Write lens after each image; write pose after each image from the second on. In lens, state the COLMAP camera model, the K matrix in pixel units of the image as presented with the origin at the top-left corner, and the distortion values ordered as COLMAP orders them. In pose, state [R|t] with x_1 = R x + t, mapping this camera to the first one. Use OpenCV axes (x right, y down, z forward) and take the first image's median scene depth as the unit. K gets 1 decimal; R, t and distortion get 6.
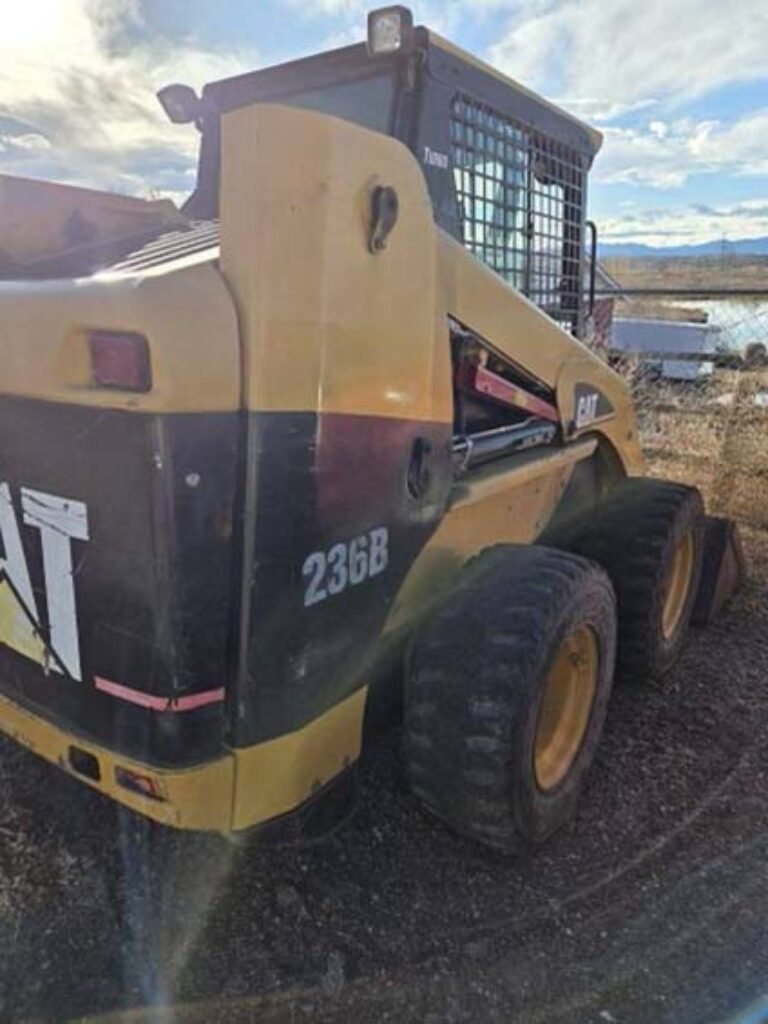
lens RADIAL K [[702.1, 0, 384.0], [0, 702.1, 512.0], [0, 0, 1]] dist [0.030102, -0.000164]
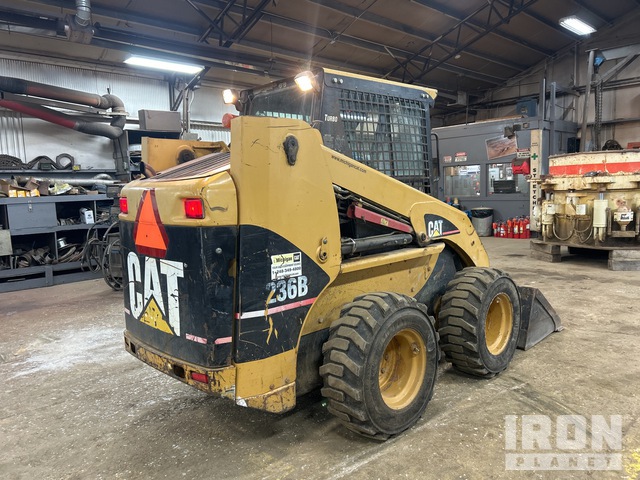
lens RADIAL K [[498.0, 0, 320.0], [0, 498.0, 240.0], [0, 0, 1]] dist [0.069967, 0.001293]
pose [[0.986263, -0.029185, -0.162583, 0.334256], [0.003510, 0.987748, -0.156017, 0.169455], [0.165144, 0.153303, 0.974282, -0.648448]]
